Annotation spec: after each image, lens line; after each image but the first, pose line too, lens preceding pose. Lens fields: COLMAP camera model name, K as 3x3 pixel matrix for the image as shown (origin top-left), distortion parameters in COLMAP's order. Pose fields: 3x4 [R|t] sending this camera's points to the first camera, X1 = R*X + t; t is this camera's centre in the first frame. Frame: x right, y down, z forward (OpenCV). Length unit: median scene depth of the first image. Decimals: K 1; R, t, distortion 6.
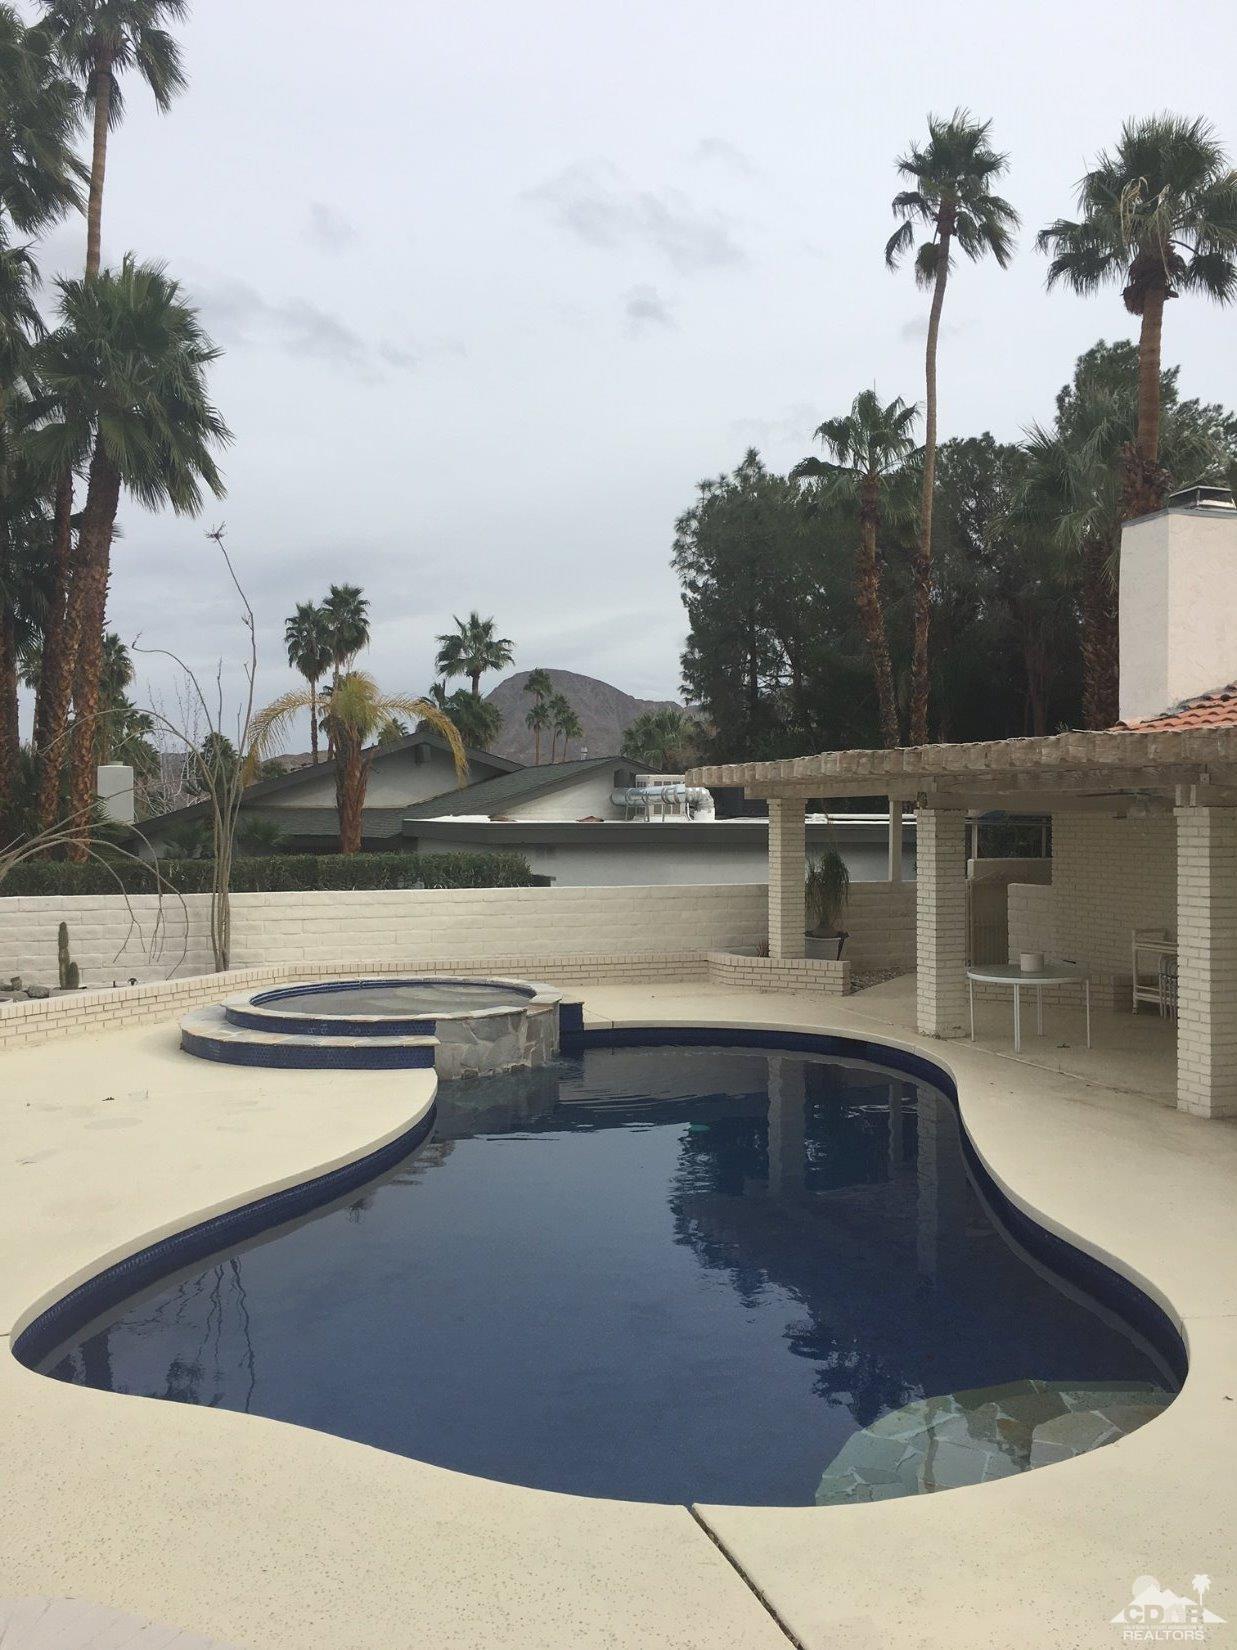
lens RADIAL K [[1405.3, 0, 635.9], [0, 1405.3, 796.1], [0, 0, 1]] dist [0.037877, -0.006006]
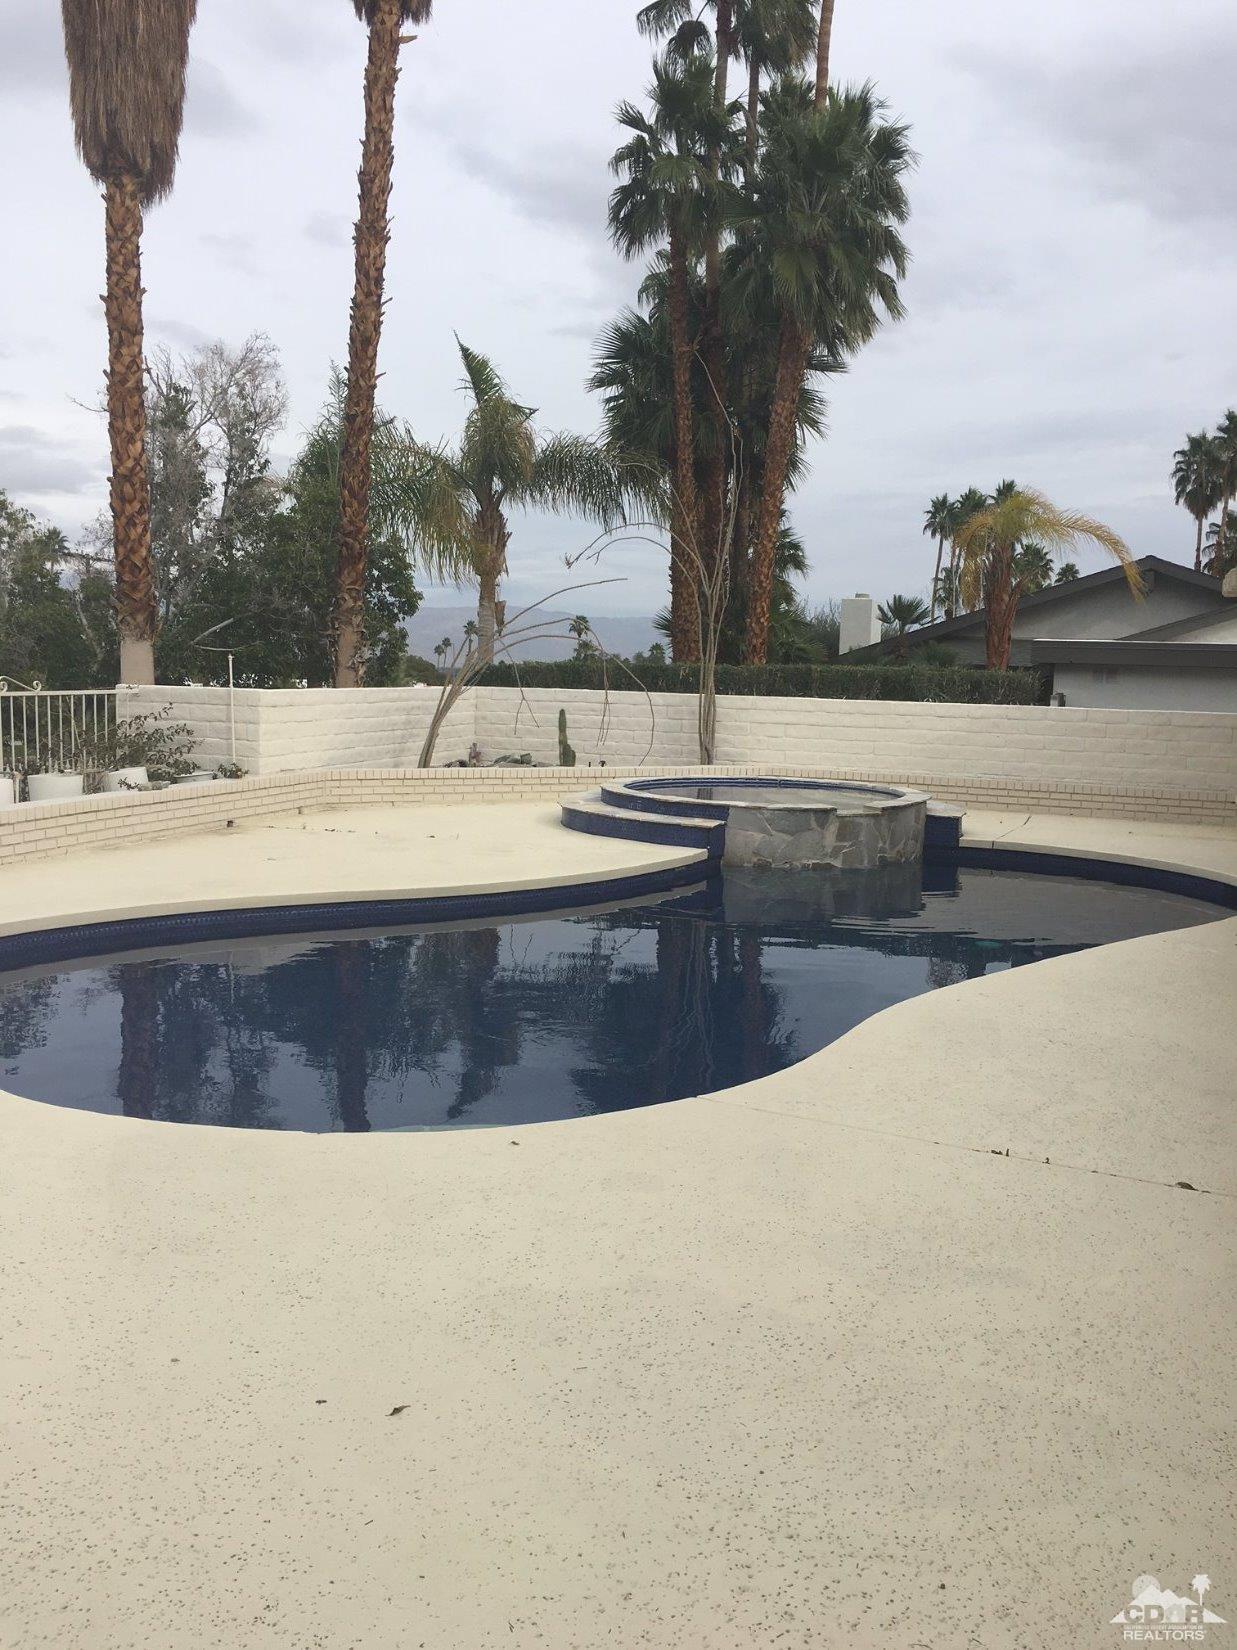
lens RADIAL K [[1405.3, 0, 626.0], [0, 1405.3, 826.7], [0, 0, 1]] dist [0.037877, -0.006006]
pose [[0.786948, 0.095762, -0.609543, 0.321936], [-0.020206, 0.991353, 0.129659, 0.031215], [0.616688, -0.089719, 0.782078, 0.109178]]
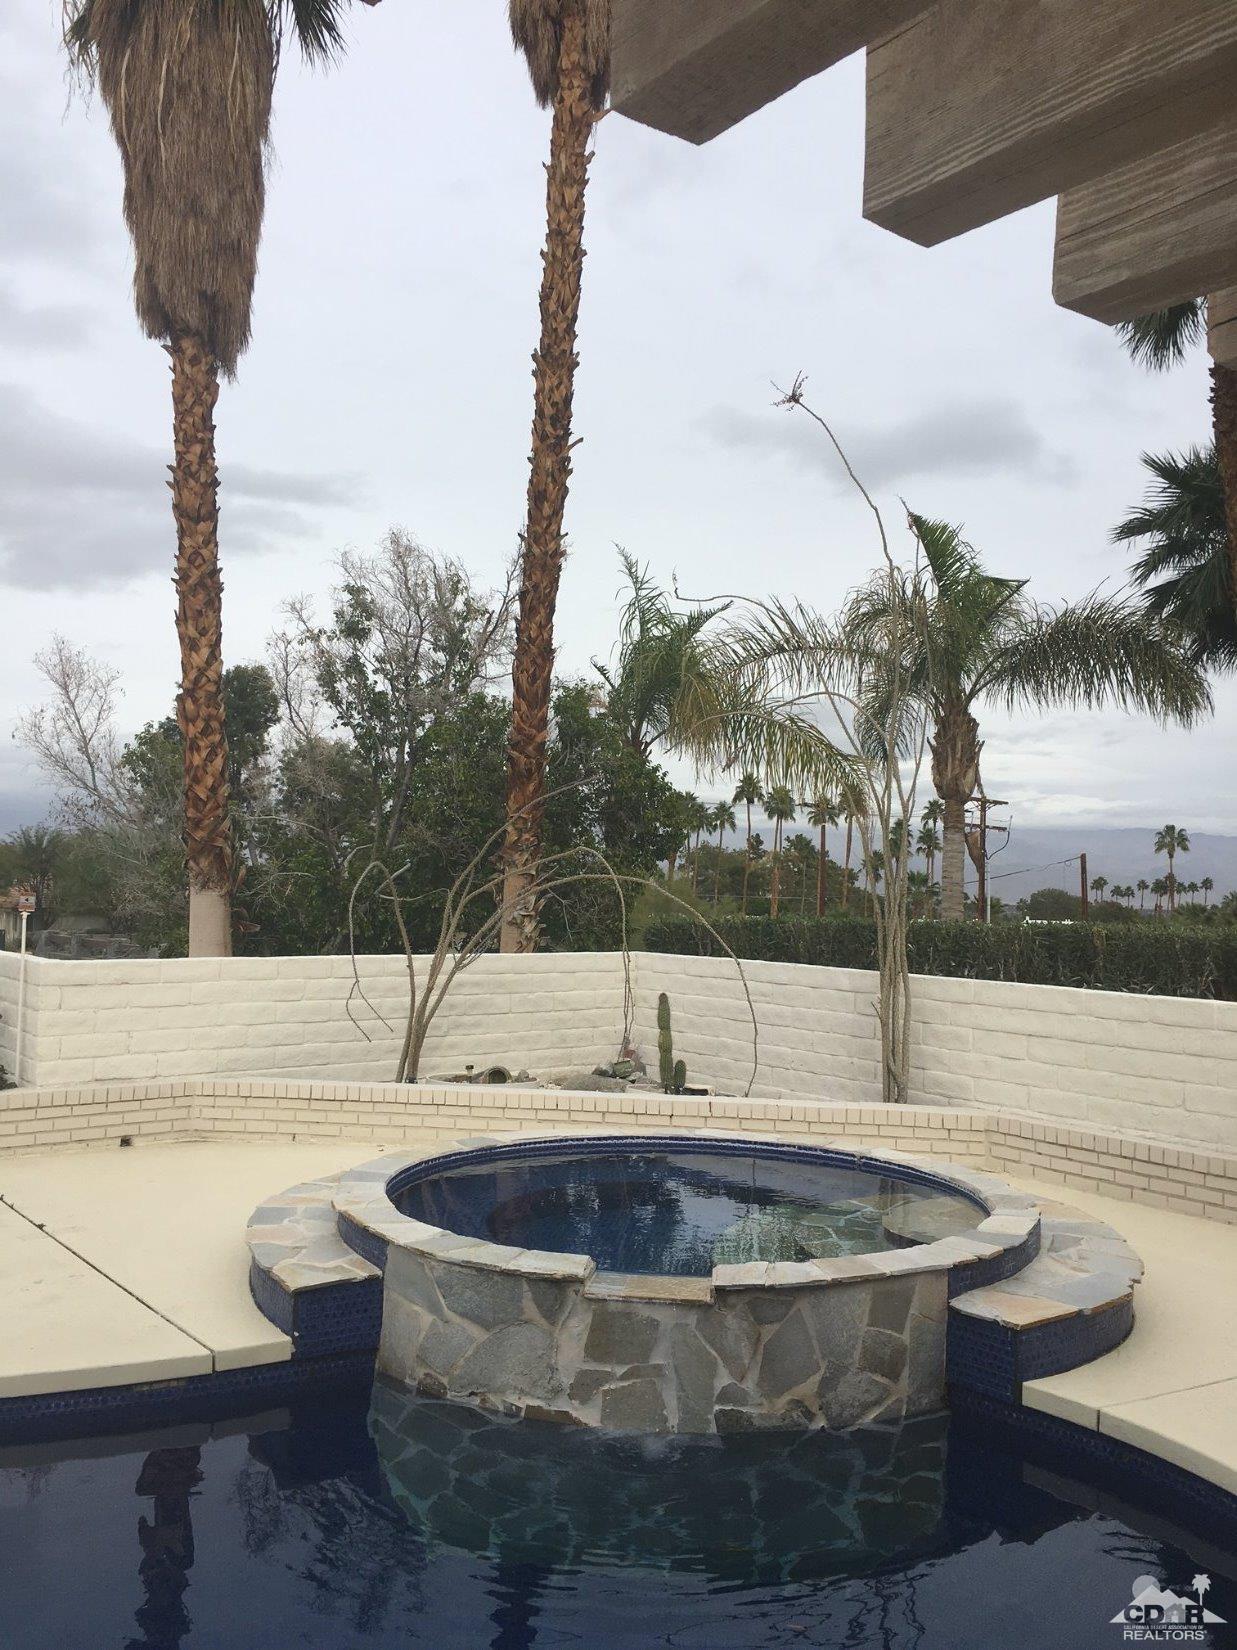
lens RADIAL K [[1405.3, 0, 626.1], [0, 1405.3, 825.5], [0, 0, 1]] dist [0.037877, -0.006006]
pose [[0.304619, -0.031890, -0.951940, 0.254521], [-0.007890, 0.999321, -0.036001, 0.027089], [0.952442, 0.018477, 0.304161, 0.698929]]
